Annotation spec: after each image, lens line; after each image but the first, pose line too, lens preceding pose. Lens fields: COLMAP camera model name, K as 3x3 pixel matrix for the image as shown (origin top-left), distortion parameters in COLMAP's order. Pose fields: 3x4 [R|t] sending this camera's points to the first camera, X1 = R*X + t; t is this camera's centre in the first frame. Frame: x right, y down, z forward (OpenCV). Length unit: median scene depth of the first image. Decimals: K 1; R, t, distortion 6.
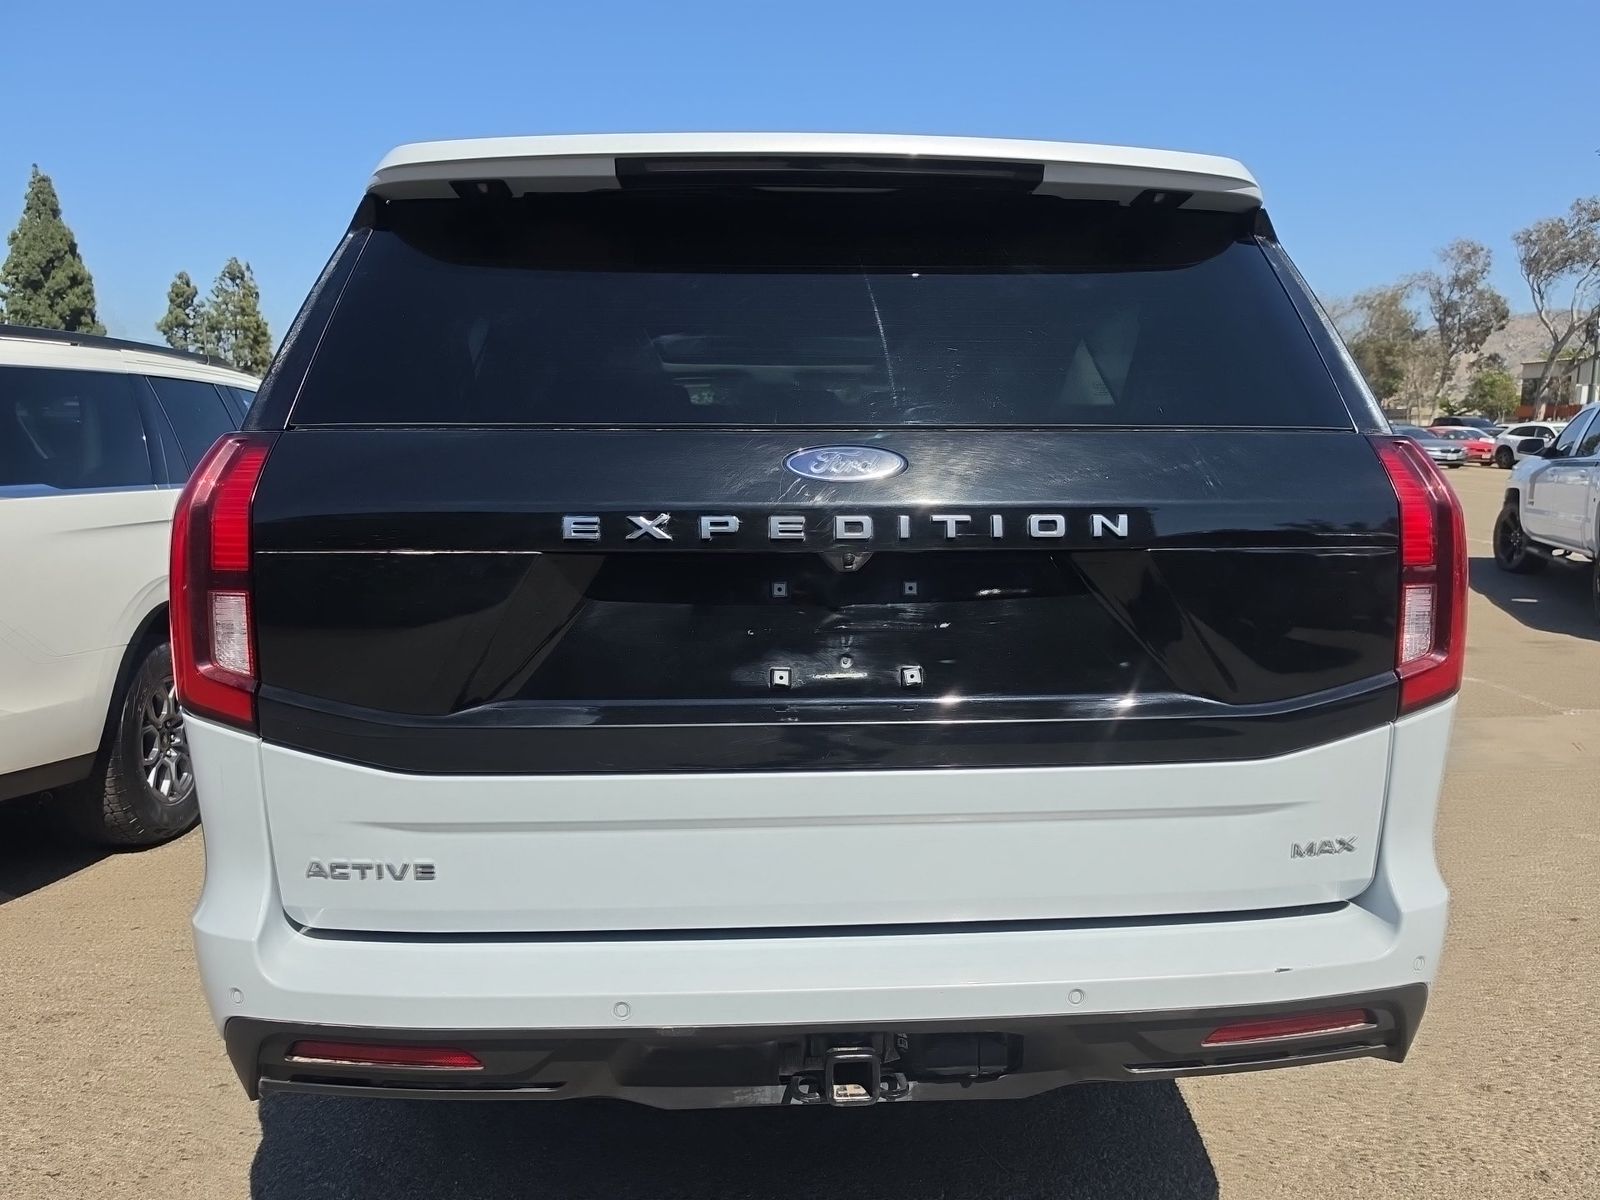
lens RADIAL K [[1079.8, 0, 800.6], [0, 1079.8, 594.3], [0, 0, 1]] dist [-0.008574, 0.002943]
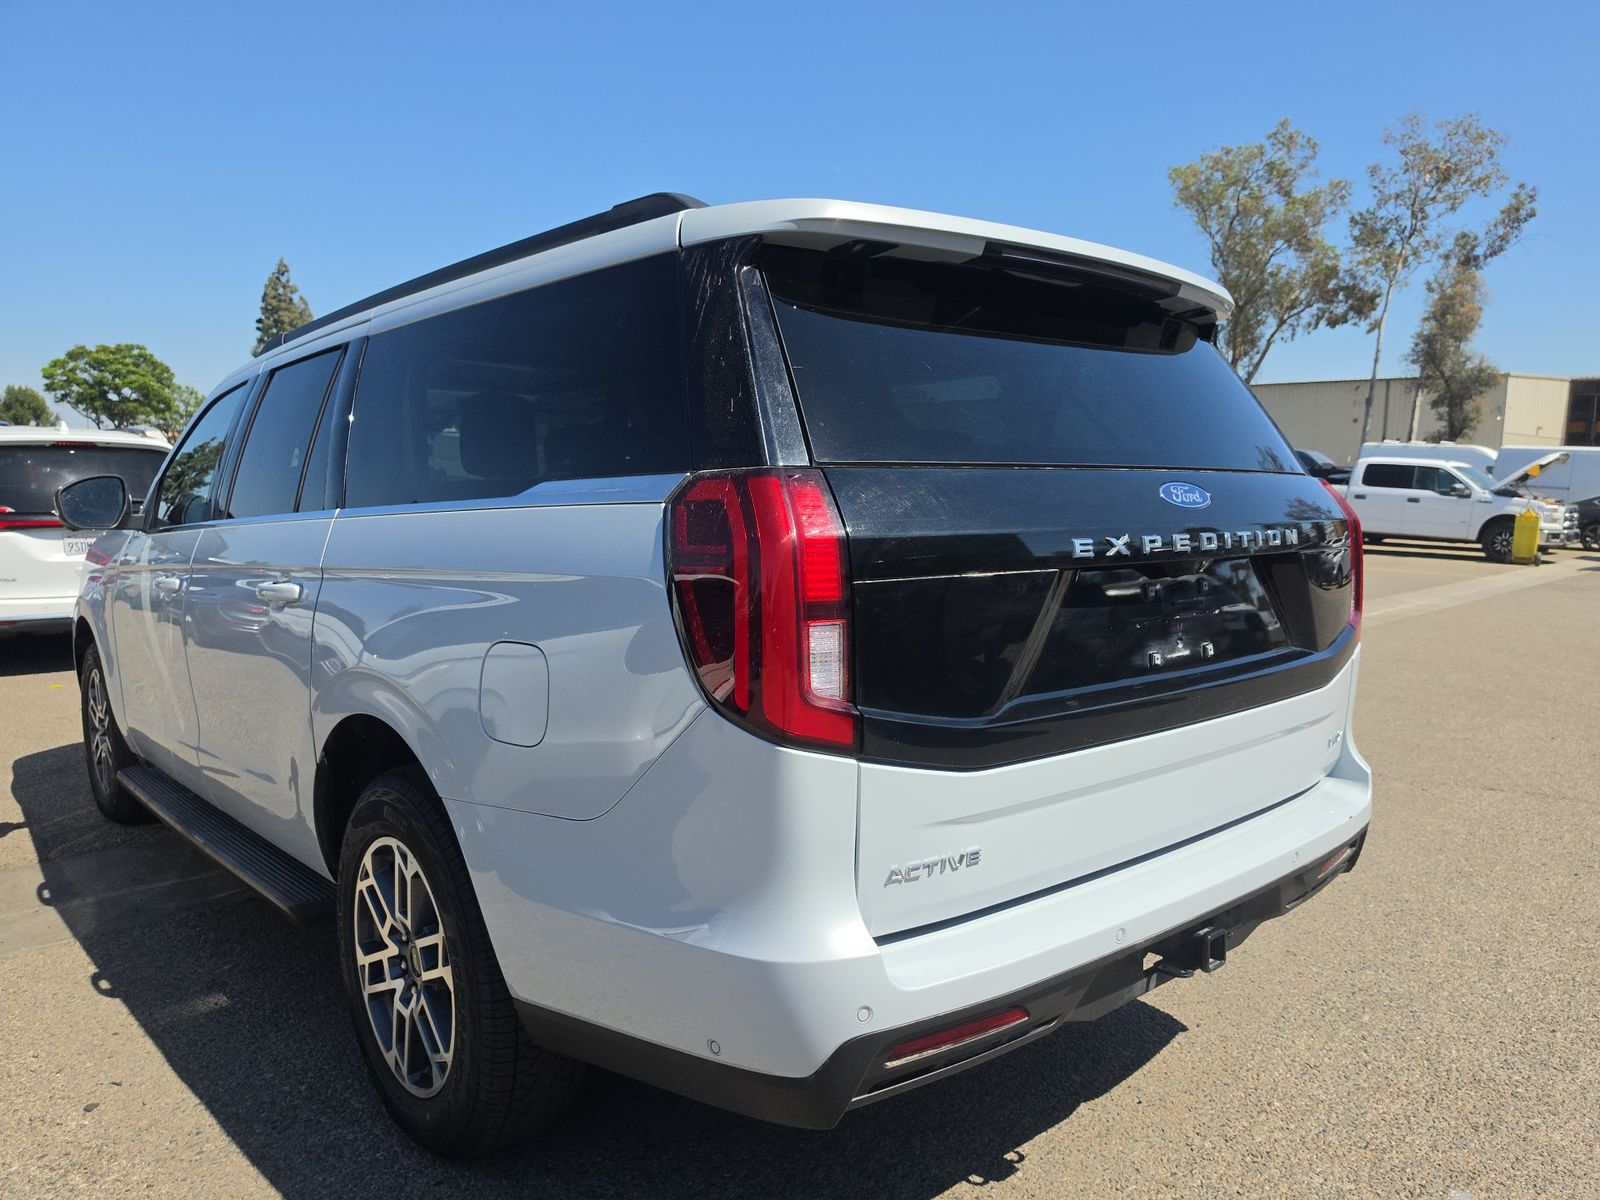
lens RADIAL K [[1079.8, 0, 814.7], [0, 1079.8, 604.9], [0, 0, 1]] dist [-0.008574, 0.002943]
pose [[0.828513, -0.061115, 0.556625, -1.095807], [0.077478, 0.996977, -0.005860, -0.012642], [-0.554584, 0.047981, 0.830743, 0.143803]]
